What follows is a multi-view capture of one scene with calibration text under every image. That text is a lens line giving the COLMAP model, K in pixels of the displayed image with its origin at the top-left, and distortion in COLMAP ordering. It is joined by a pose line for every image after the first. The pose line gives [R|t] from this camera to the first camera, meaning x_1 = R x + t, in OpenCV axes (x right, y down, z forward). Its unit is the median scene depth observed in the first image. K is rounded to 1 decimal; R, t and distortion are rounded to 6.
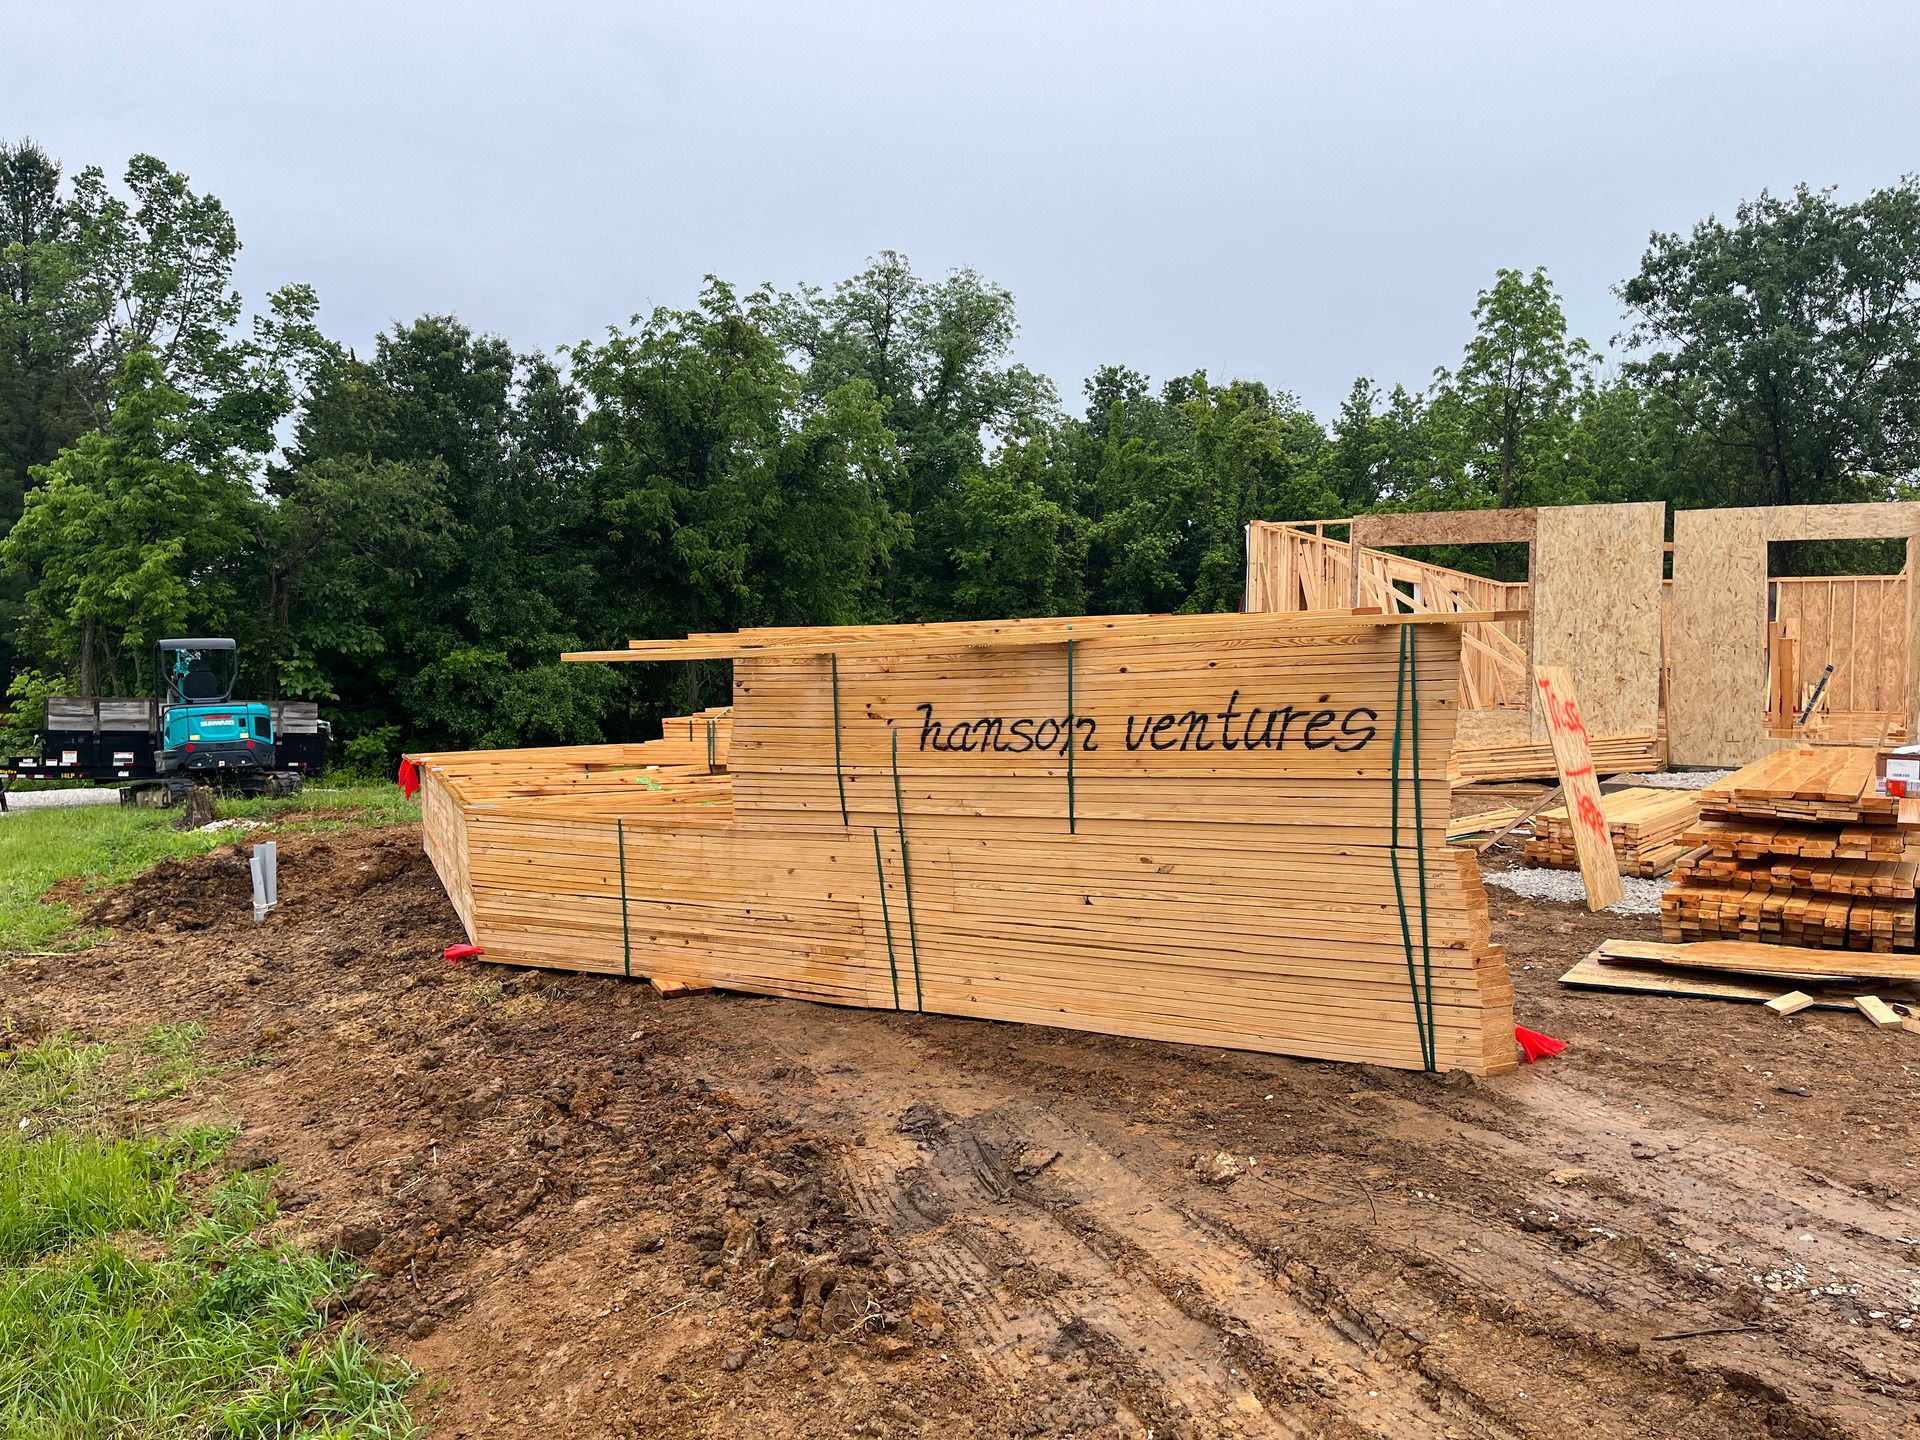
lens RADIAL K [[1433.9, 0, 956.2], [0, 1433.9, 723.7], [0, 0, 1]] dist [0.067058, -0.073789]
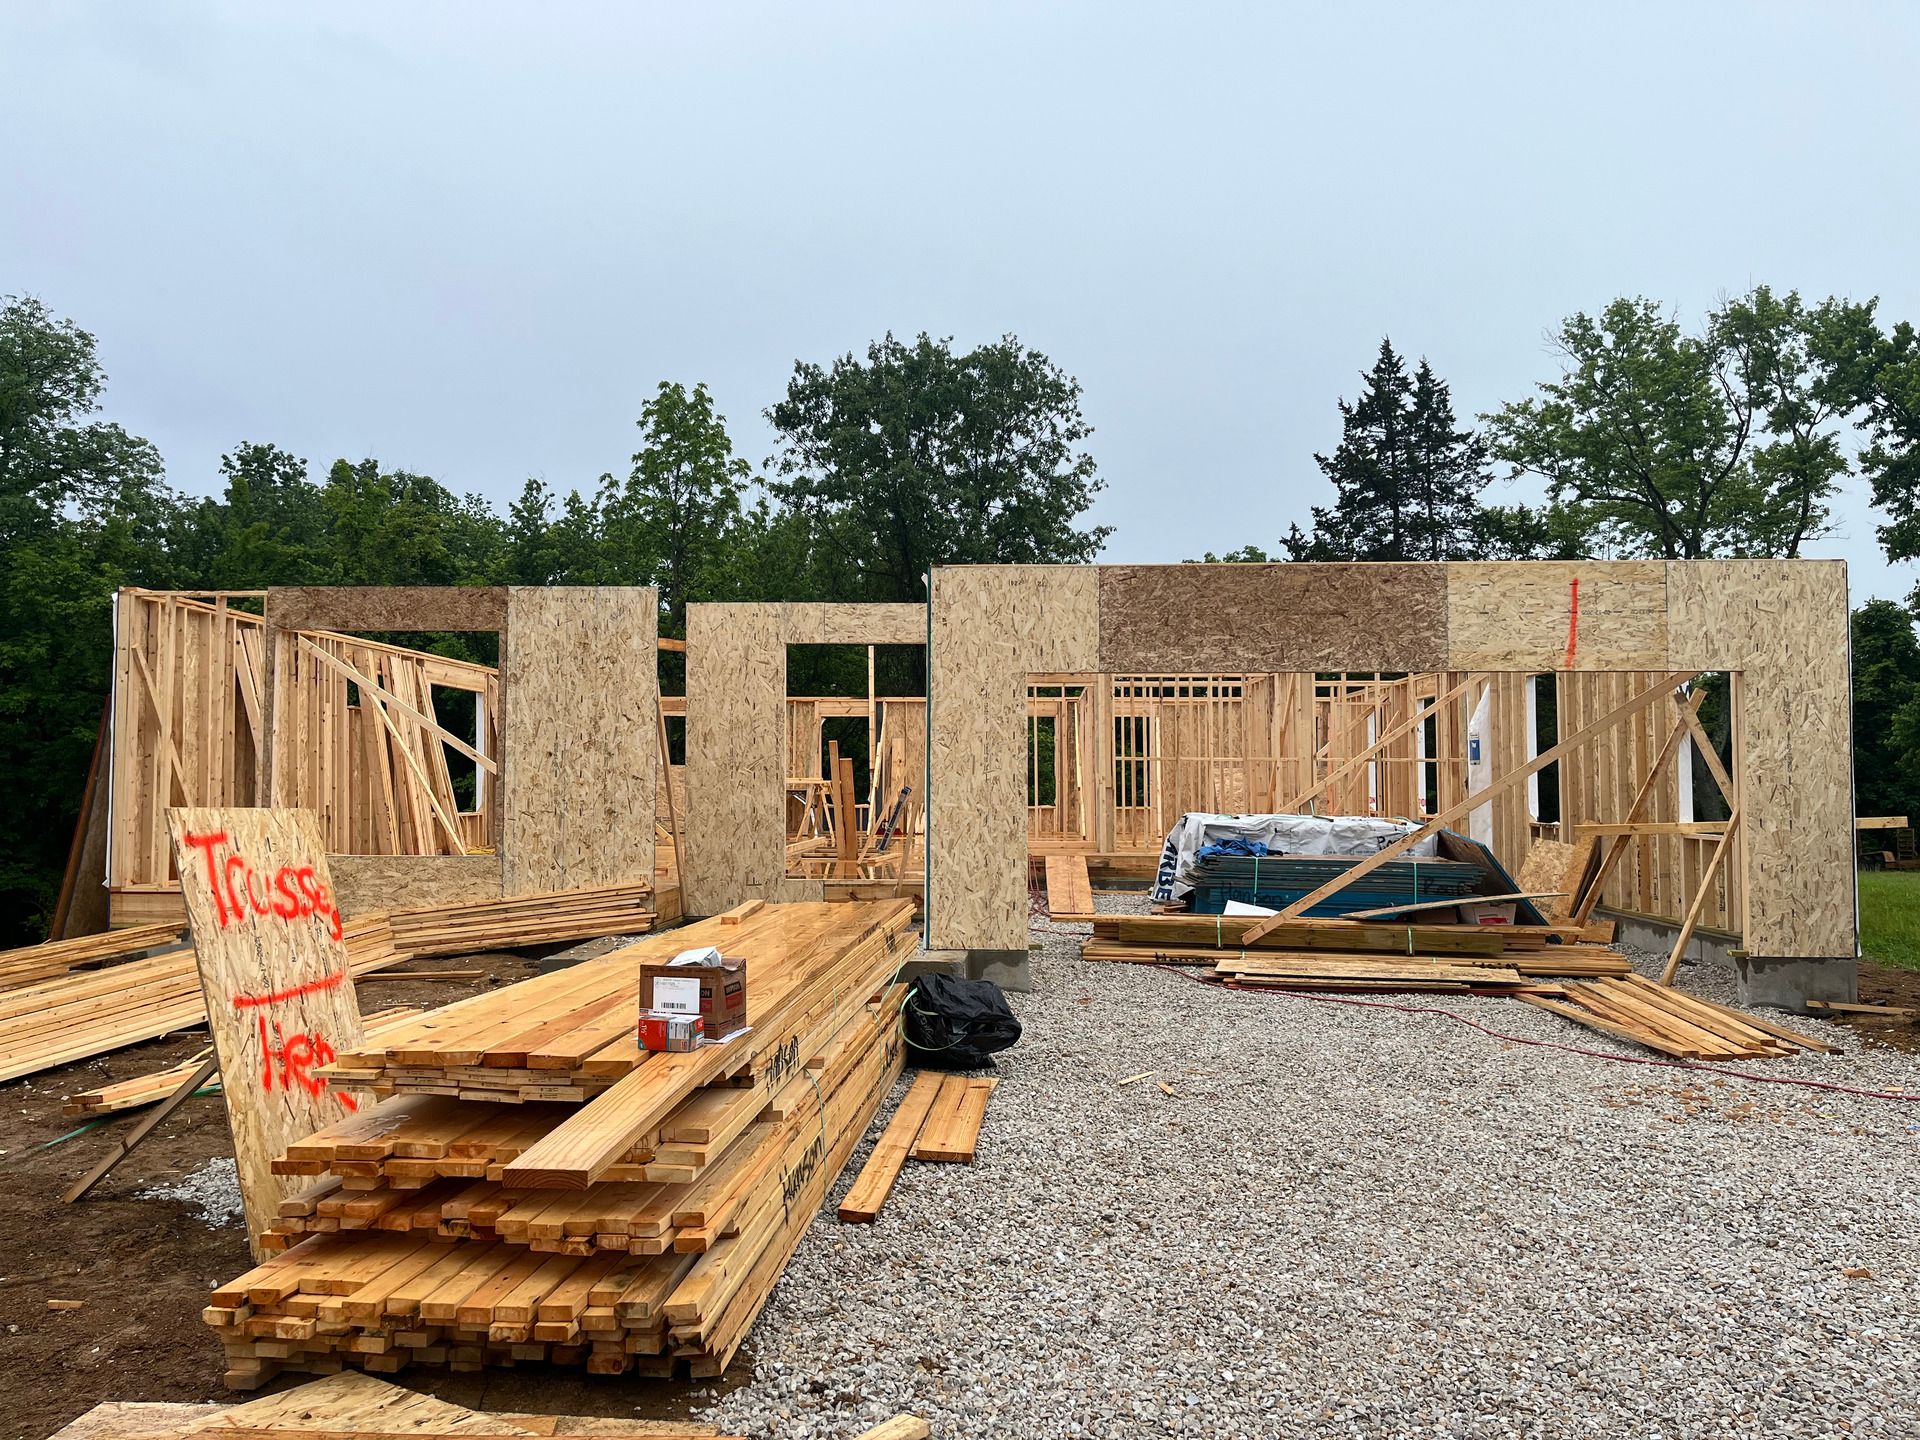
lens RADIAL K [[1402.3, 0, 960.0], [0, 1402.3, 720.0], [0, 0, 1]] dist [0.002706, 0.002661]
pose [[0.877510, 0.014284, 0.479346, 0.107980], [0.027138, 0.996476, -0.079372, -0.006174], [-0.478791, 0.082658, 0.874029, 0.104215]]
